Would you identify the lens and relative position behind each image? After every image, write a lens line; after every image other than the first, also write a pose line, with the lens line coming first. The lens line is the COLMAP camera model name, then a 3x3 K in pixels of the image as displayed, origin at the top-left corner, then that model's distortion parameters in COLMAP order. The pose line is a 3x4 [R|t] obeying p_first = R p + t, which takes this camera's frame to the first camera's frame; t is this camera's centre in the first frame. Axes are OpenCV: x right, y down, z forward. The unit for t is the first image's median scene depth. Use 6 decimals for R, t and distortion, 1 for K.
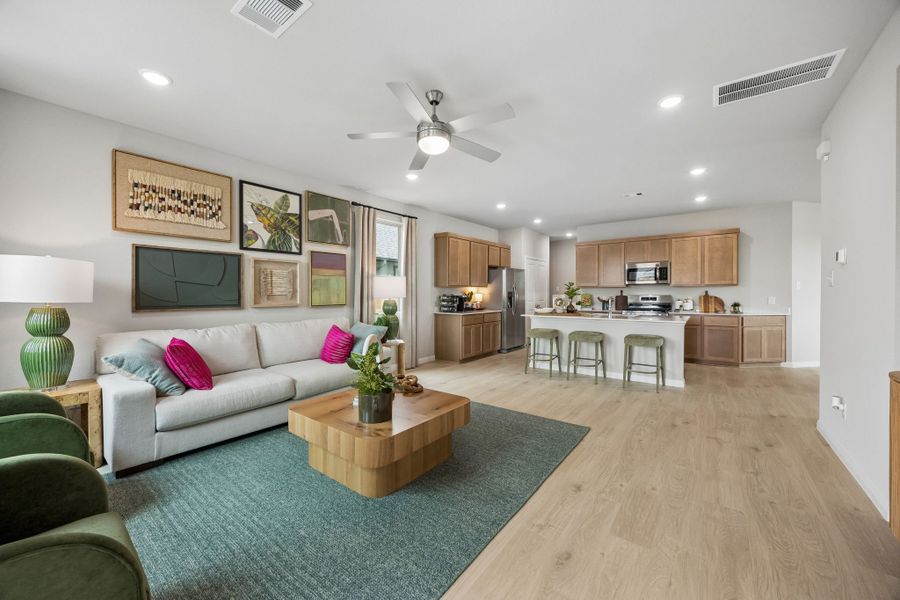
lens RADIAL K [[341.2, 0, 449.8], [0, 341.2, 298.0], [0, 0, 1]] dist [-0.004014, -0.000321]
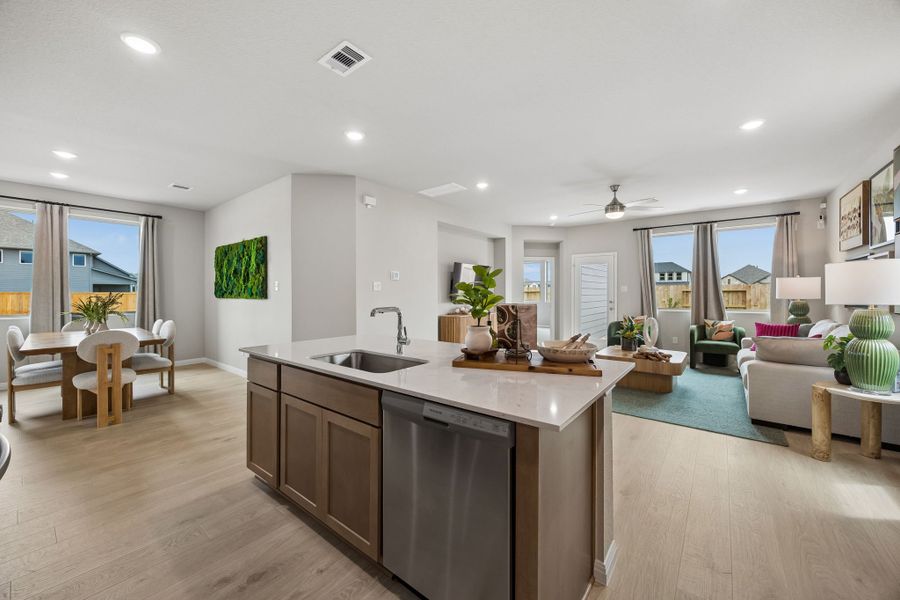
lens RADIAL K [[346.8, 0, 448.3], [0, 346.8, 291.0], [0, 0, 1]] dist [-0.003224, -0.000142]
pose [[-0.999903, 0.002190, 0.013754, 0.404362], [0.002315, 0.999956, 0.009114, -0.025678], [-0.013733, 0.009145, -0.999864, 1.401886]]
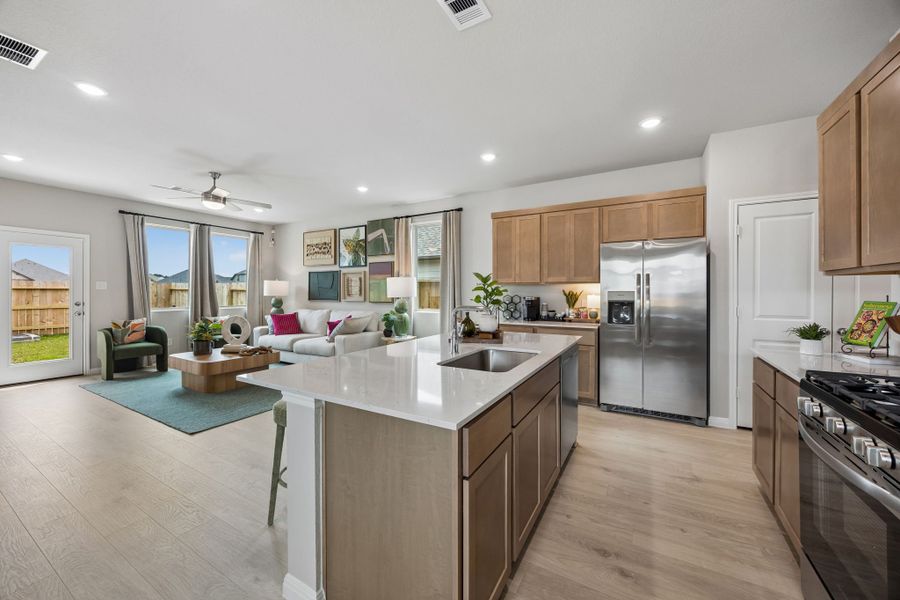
lens RADIAL K [[346.8, 0, 448.3], [0, 346.8, 291.0], [0, 0, 1]] dist [-0.003224, -0.000142]
pose [[0.126587, 0.000629, -0.991955, 0.864919], [-0.015292, 0.999882, -0.001317, -0.019850], [0.991838, 0.015336, 0.126582, 0.933945]]
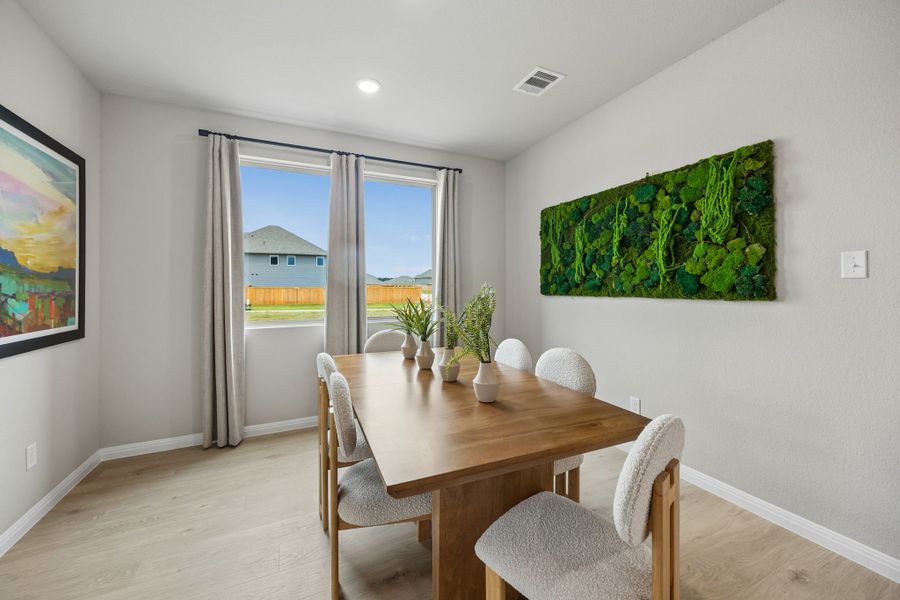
lens RADIAL K [[351.1, 0, 446.4], [0, 351.1, 285.7], [0, 0, 1]] dist [-0.000508, -0.000048]
pose [[-0.889288, 0.008516, 0.457268, 1.014950], [0.012494, 0.999906, 0.005677, -0.019813], [-0.457176, 0.010762, -0.889311, 0.984169]]
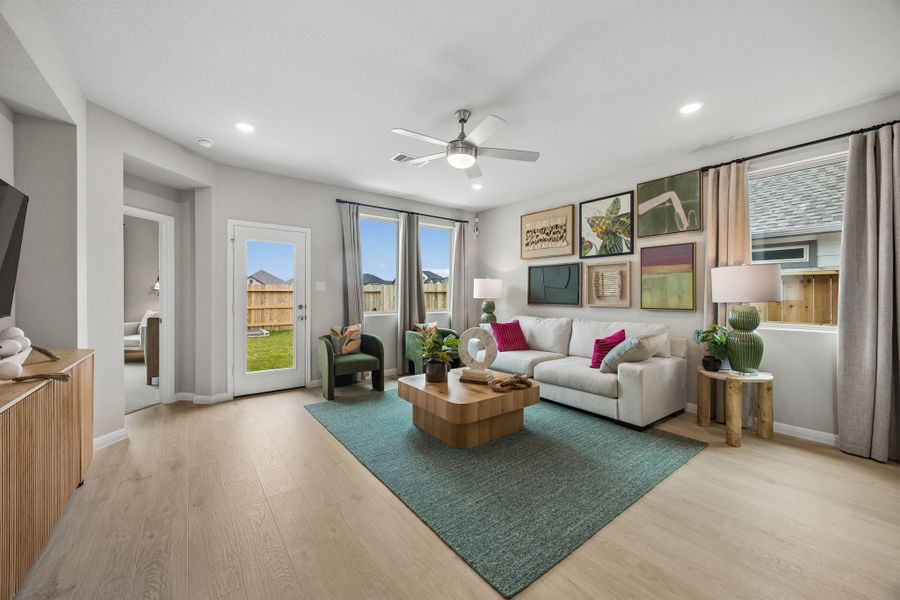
lens RADIAL K [[346.2, 0, 447.3], [0, 346.2, 292.4], [0, 0, 1]] dist [-0.002189, -0.000101]
pose [[-0.264166, -0.001437, -0.964476, 0.509057], [-0.012955, 0.999914, 0.002058, -0.011424], [0.964390, 0.013038, -0.264162, 0.607545]]
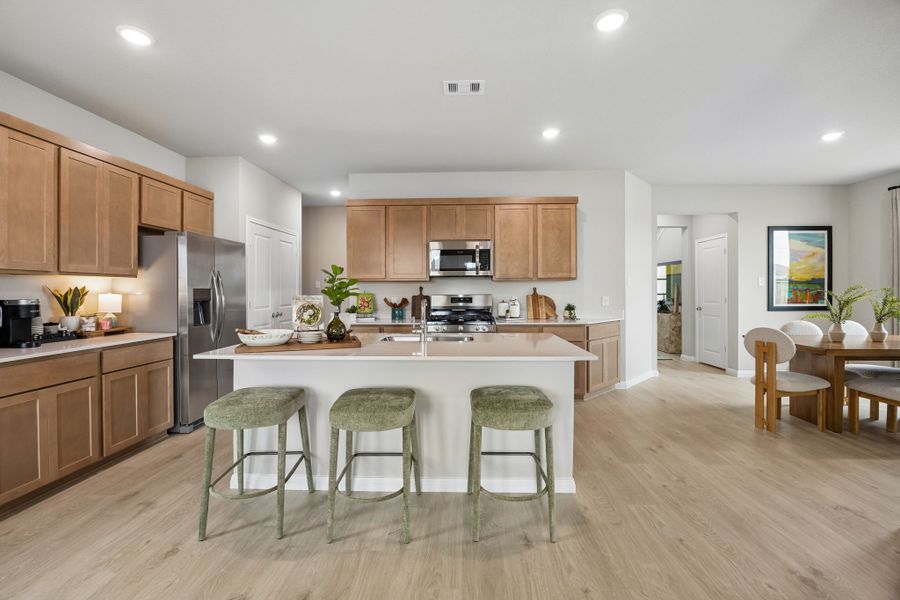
lens RADIAL K [[387.7, 0, 451.4], [0, 387.7, 293.1], [0, 0, 1]] dist [-0.017850, -0.000054]
pose [[0.813521, -0.004577, 0.581517, 0.204318], [0.010885, 0.999914, -0.007358, -0.007707], [-0.581433, 0.012315, 0.813501, 0.561534]]
